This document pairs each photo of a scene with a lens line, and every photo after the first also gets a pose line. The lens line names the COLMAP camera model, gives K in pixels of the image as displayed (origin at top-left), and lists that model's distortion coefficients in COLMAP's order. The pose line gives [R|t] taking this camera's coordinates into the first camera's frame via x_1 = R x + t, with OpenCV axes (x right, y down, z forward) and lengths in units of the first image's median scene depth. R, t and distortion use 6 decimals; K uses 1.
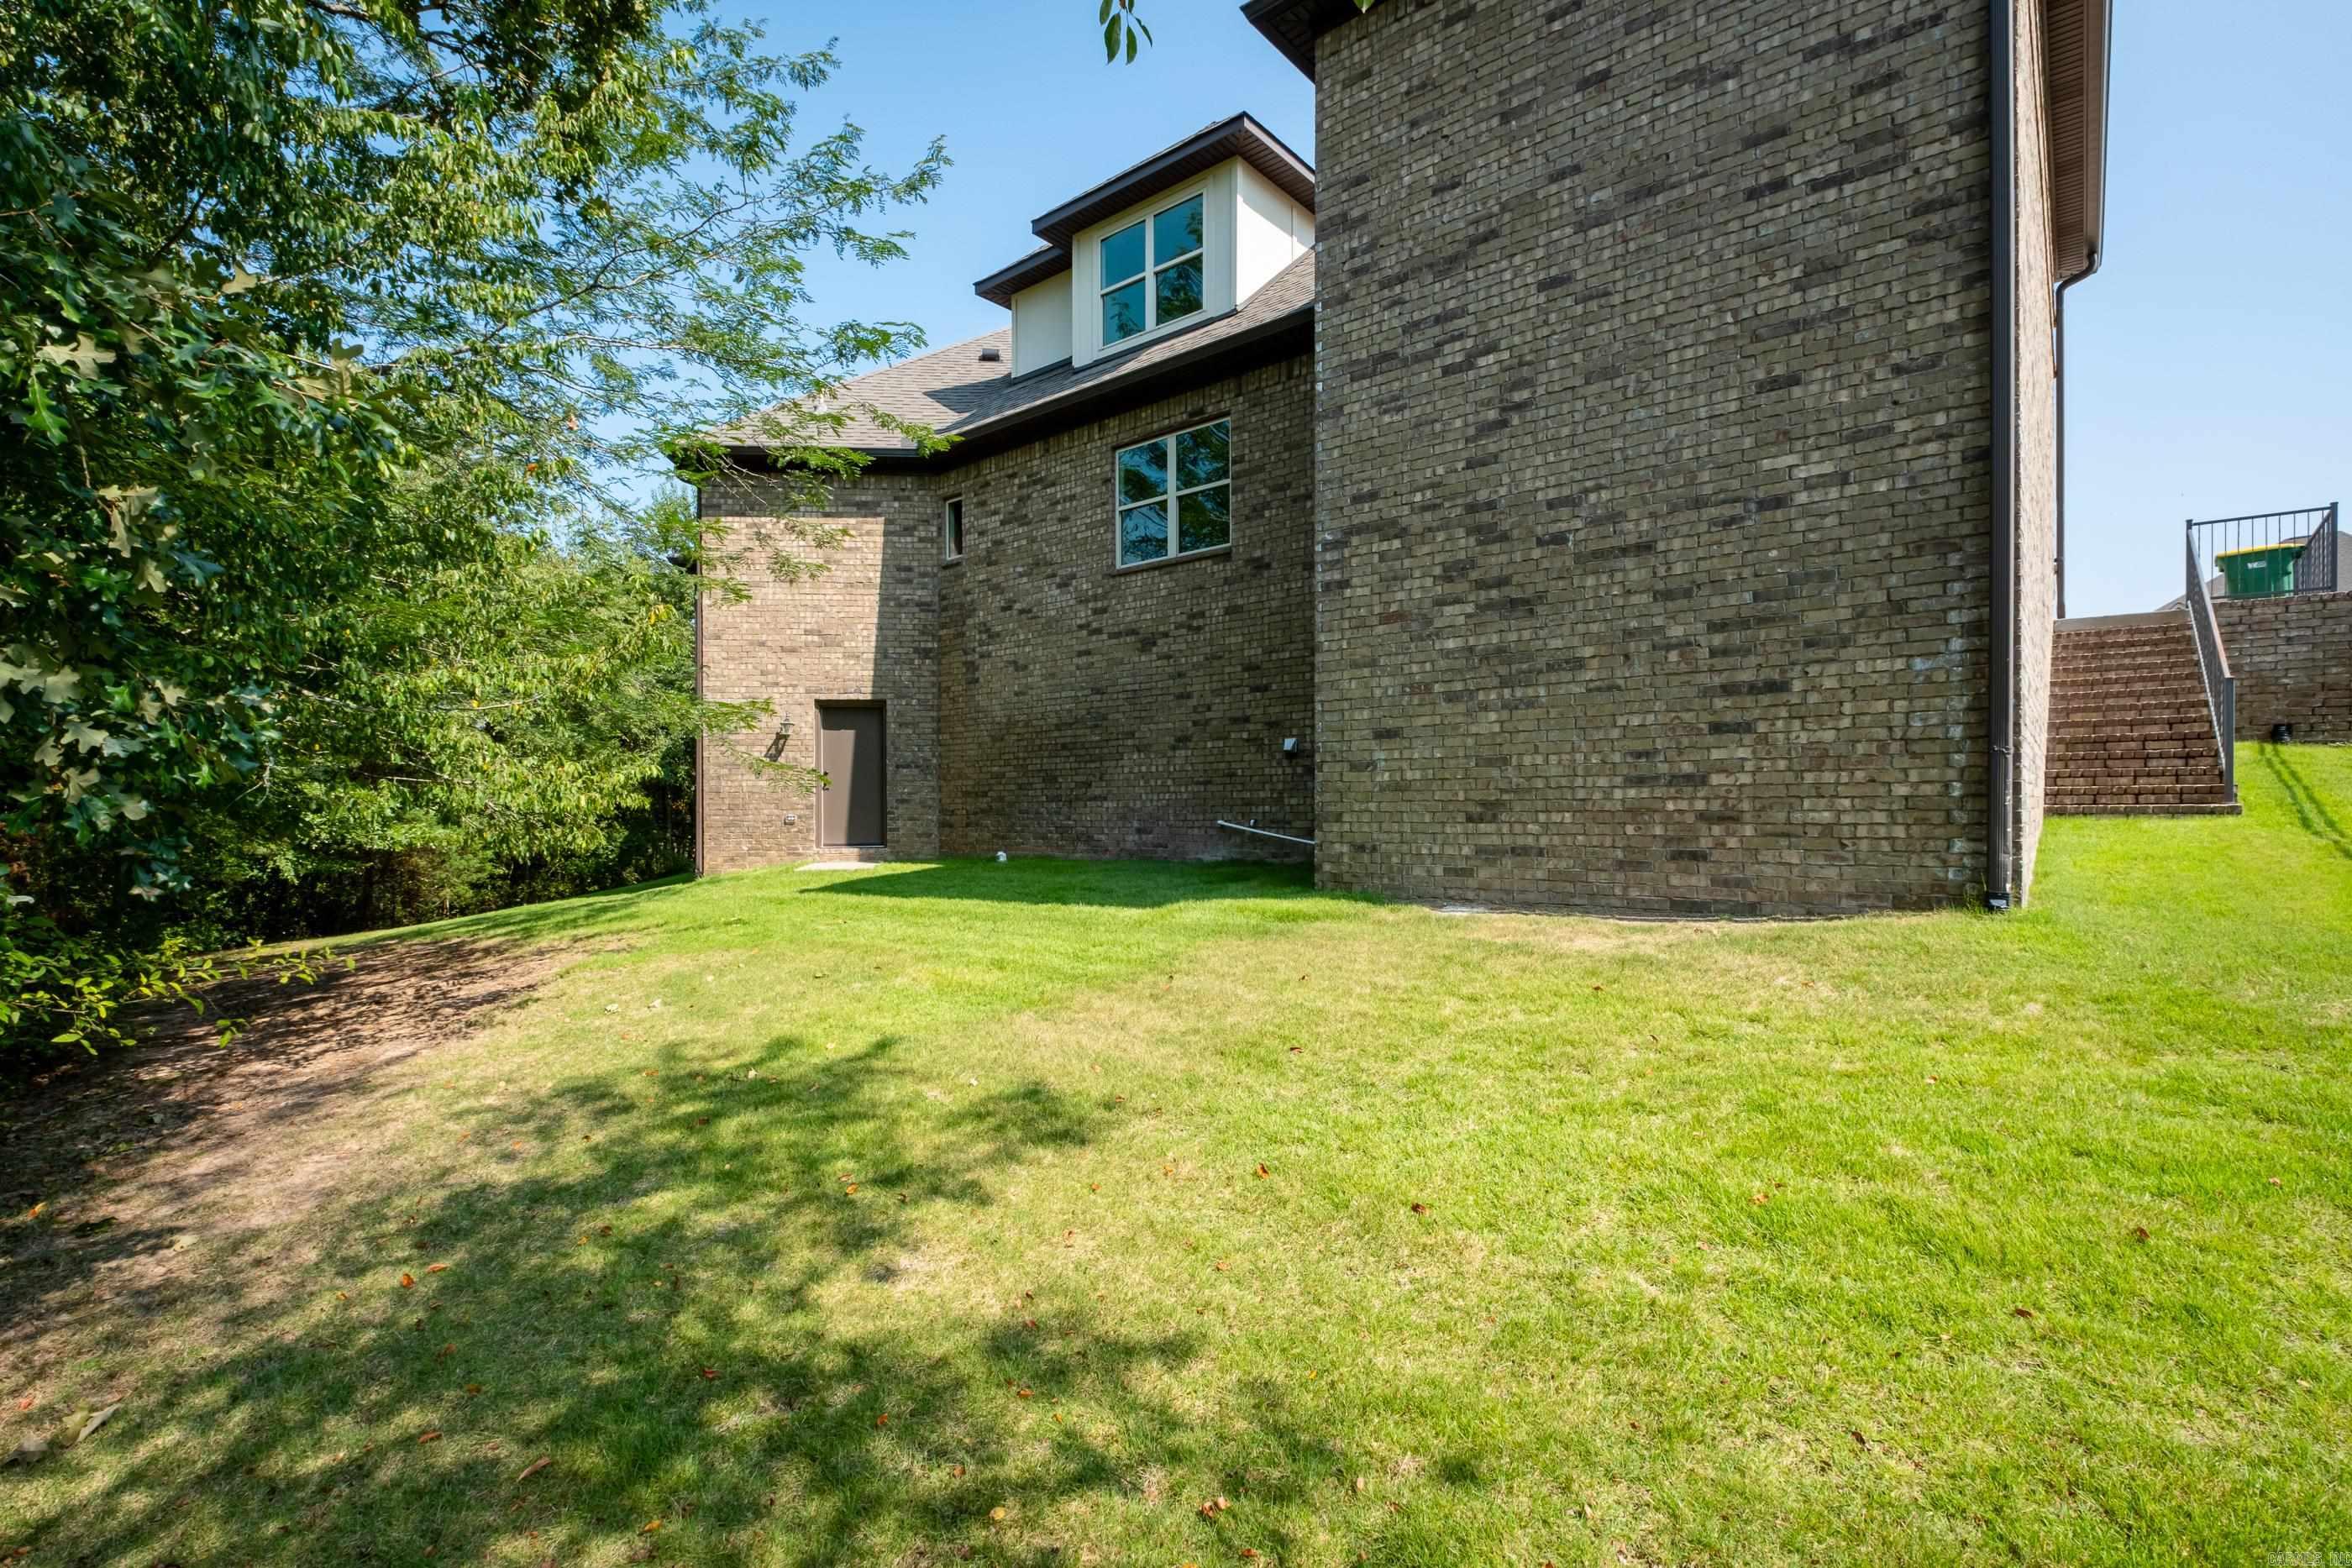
lens RADIAL K [[1018.3, 0, 1176.8], [0, 1018.3, 796.2], [0, 0, 1]] dist [0.000110, 0.000008]
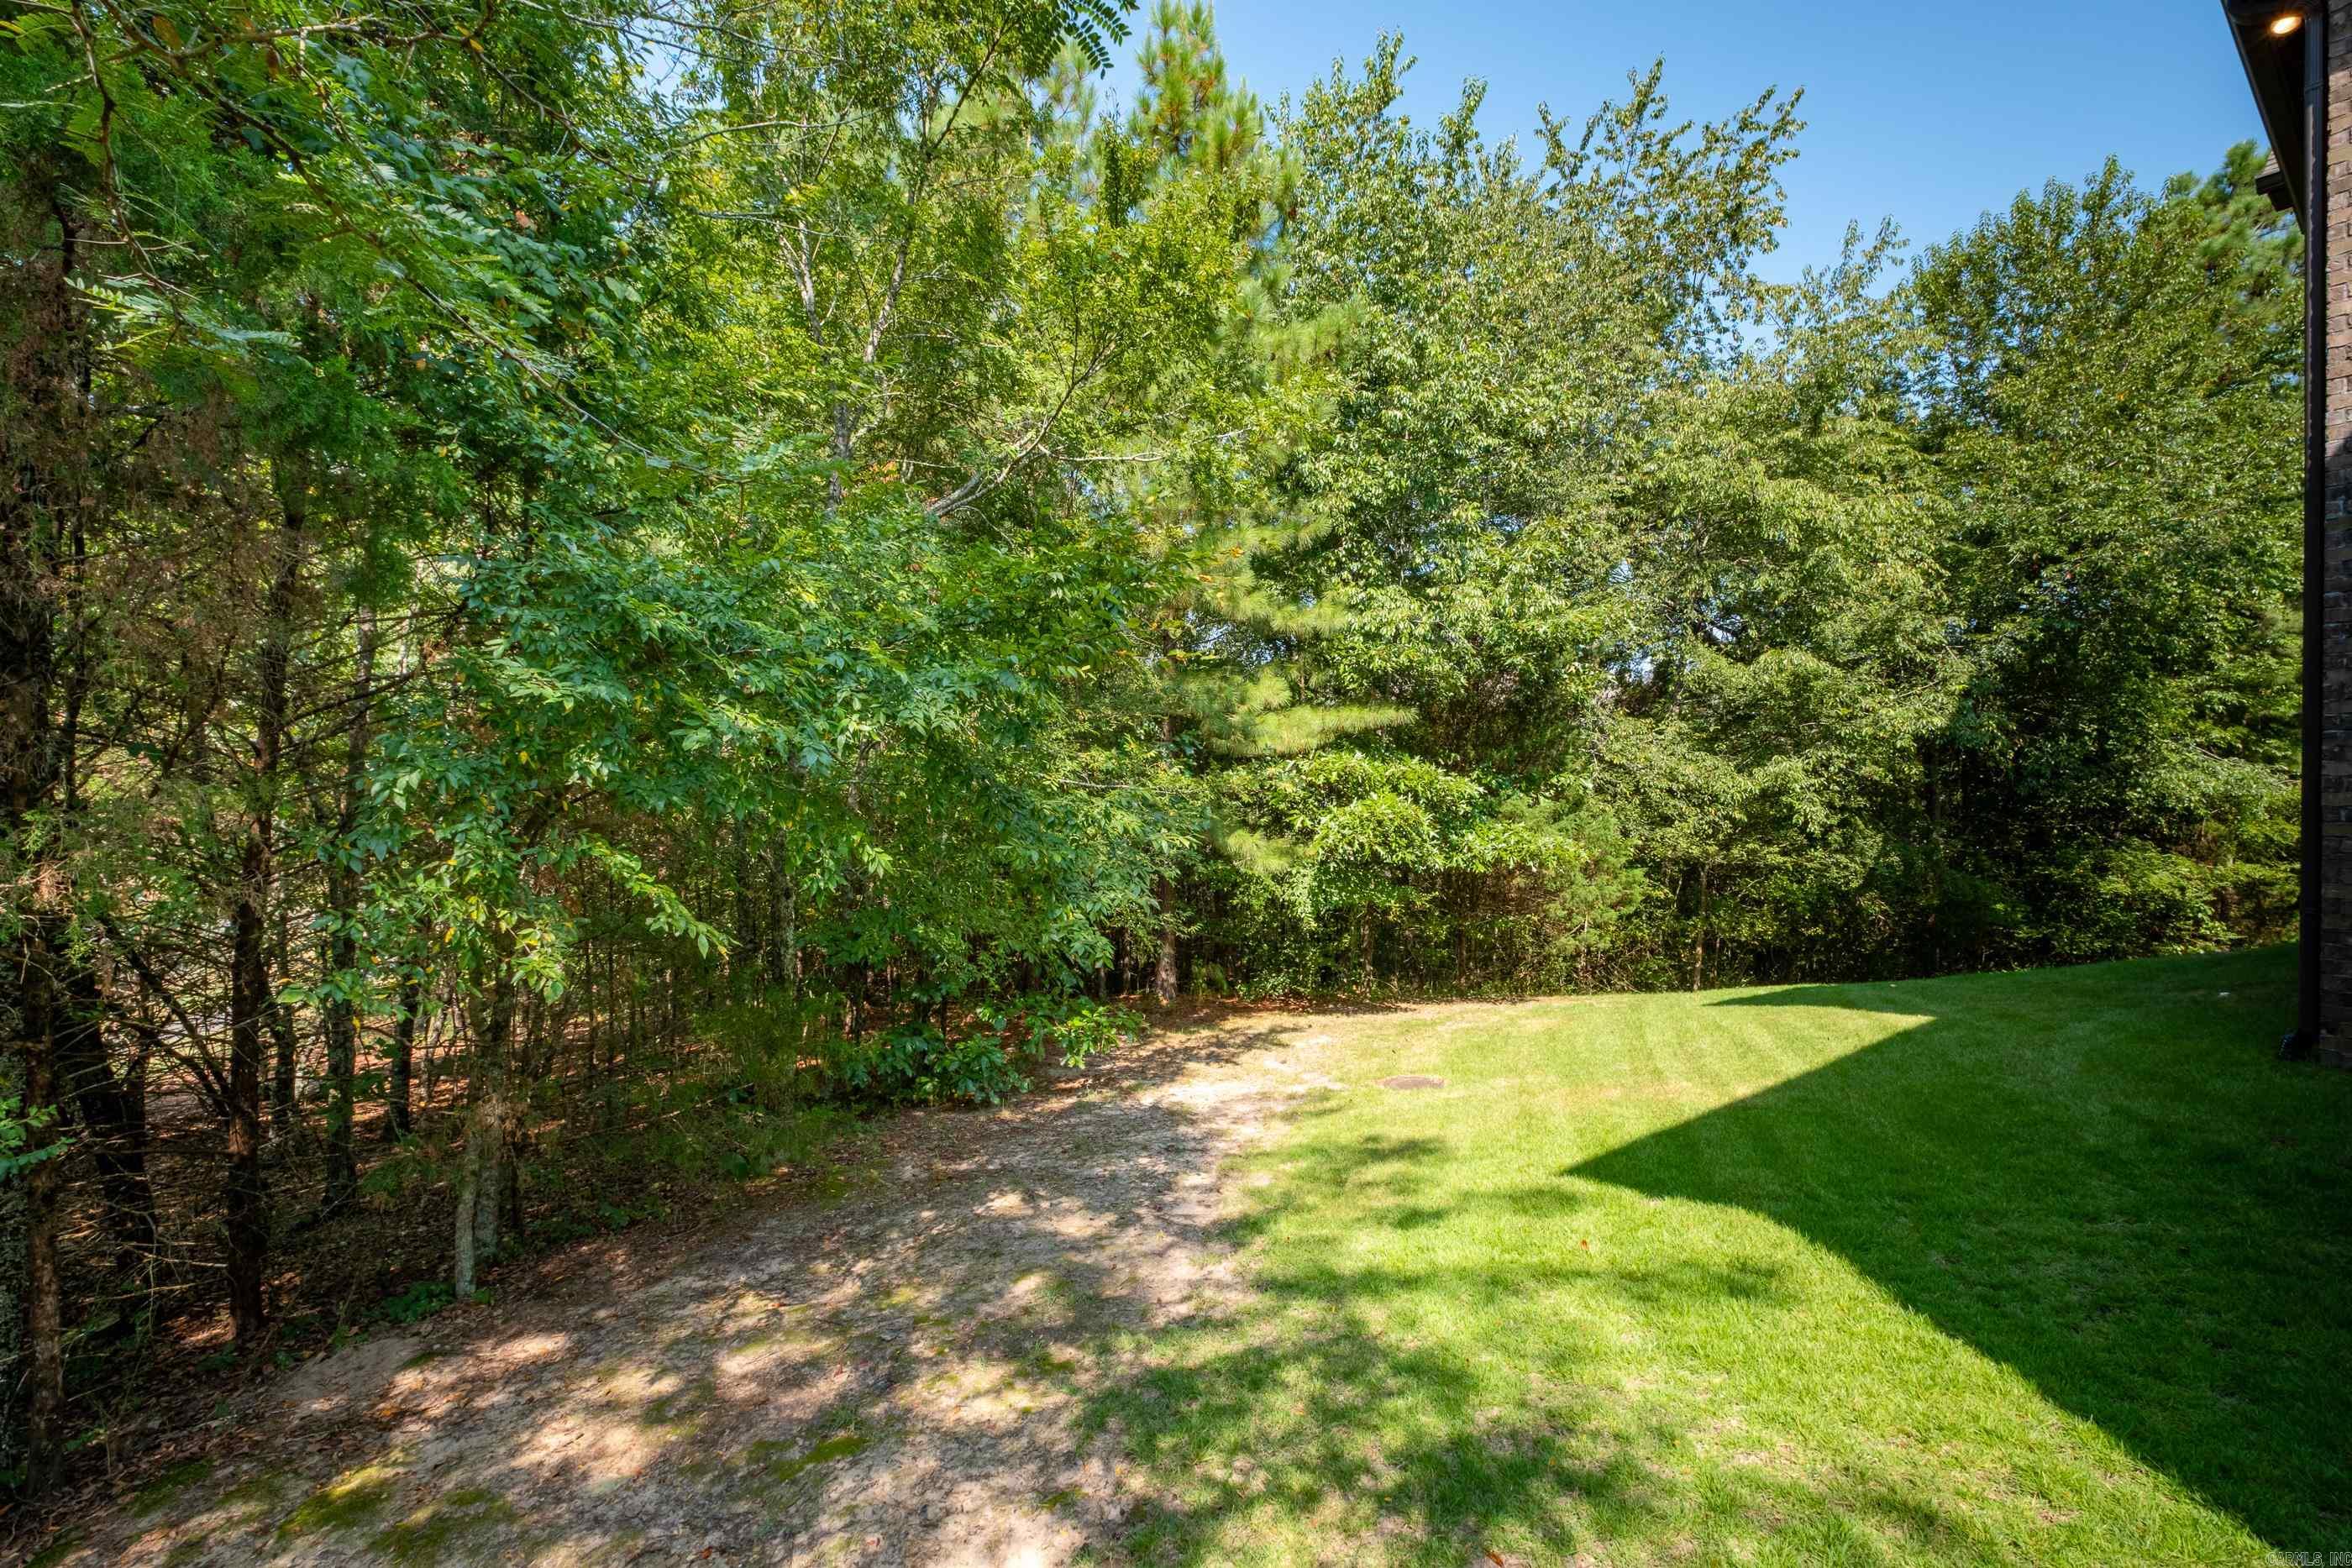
lens RADIAL K [[1018.3, 0, 1176.9], [0, 1018.3, 781.9], [0, 0, 1]] dist [0.000110, 0.000008]
pose [[0.506238, 0.002464, -0.862390, -0.366402], [0.007541, 0.999945, 0.007284, 0.000163], [0.862361, -0.010191, 0.506192, 0.569763]]
